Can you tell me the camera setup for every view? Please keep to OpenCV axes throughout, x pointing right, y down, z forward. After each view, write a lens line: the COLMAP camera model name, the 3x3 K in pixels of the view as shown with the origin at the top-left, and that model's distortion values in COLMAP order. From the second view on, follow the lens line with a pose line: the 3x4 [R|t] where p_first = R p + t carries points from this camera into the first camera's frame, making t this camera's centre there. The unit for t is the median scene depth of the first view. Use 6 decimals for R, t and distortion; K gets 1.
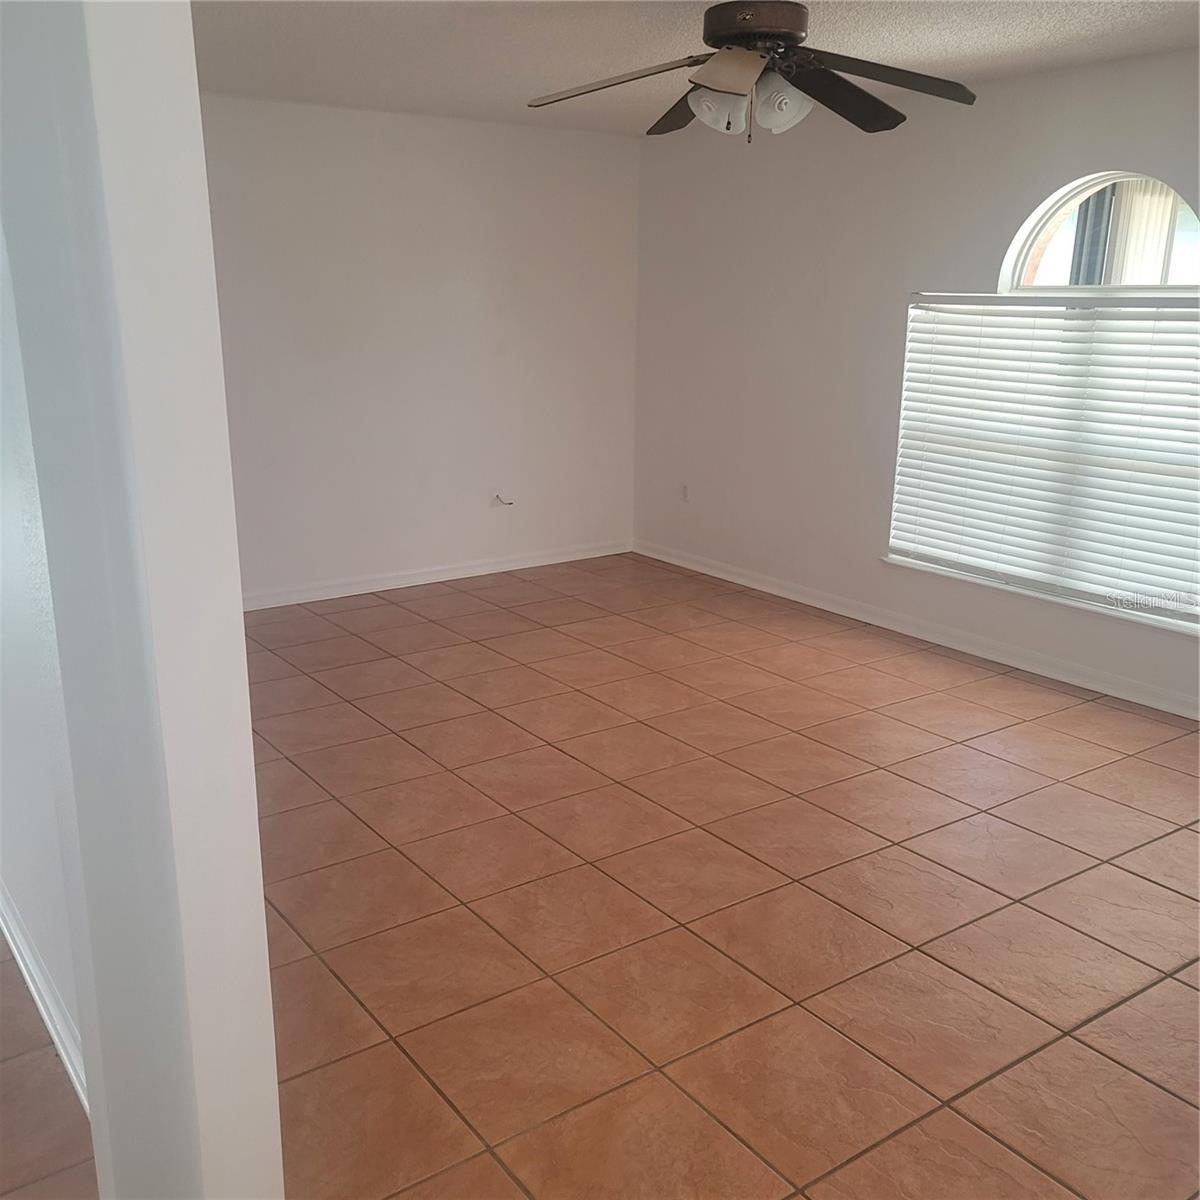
lens RADIAL K [[1183.0, 0, 582.0], [0, 1183.0, 631.2], [0, 0, 1]] dist [0.088378, -0.106152]
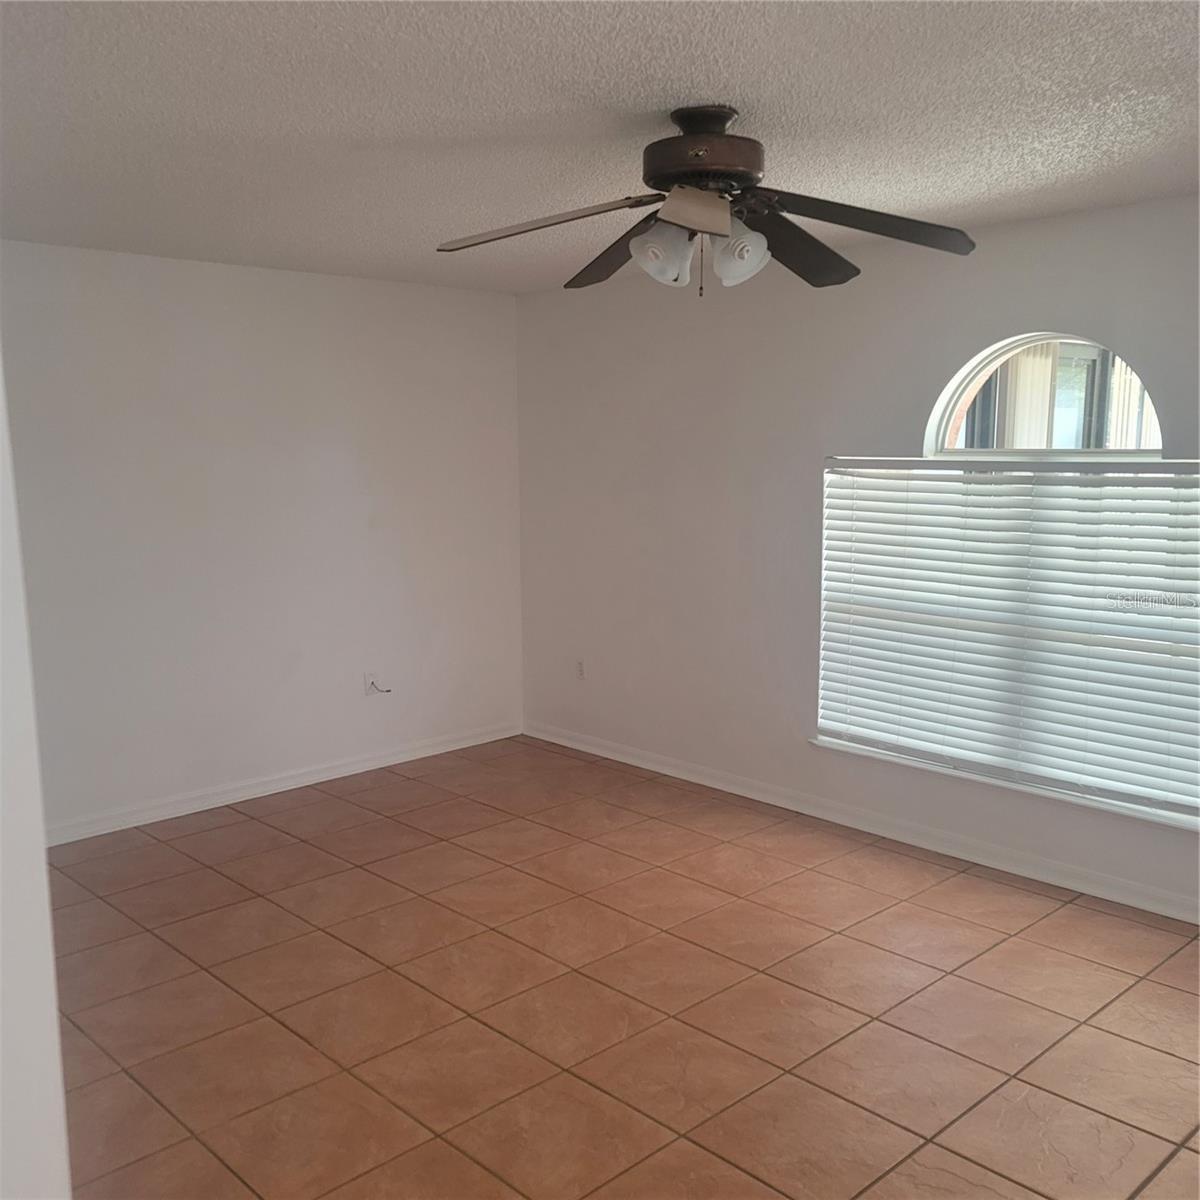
lens RADIAL K [[1183.0, 0, 582.0], [0, 1183.0, 631.2], [0, 0, 1]] dist [0.088378, -0.106152]
pose [[0.990836, -0.031444, 0.131359, -0.041650], [0.047341, 0.991680, -0.119708, -0.050550], [-0.126502, 0.124830, 0.984081, 0.141317]]
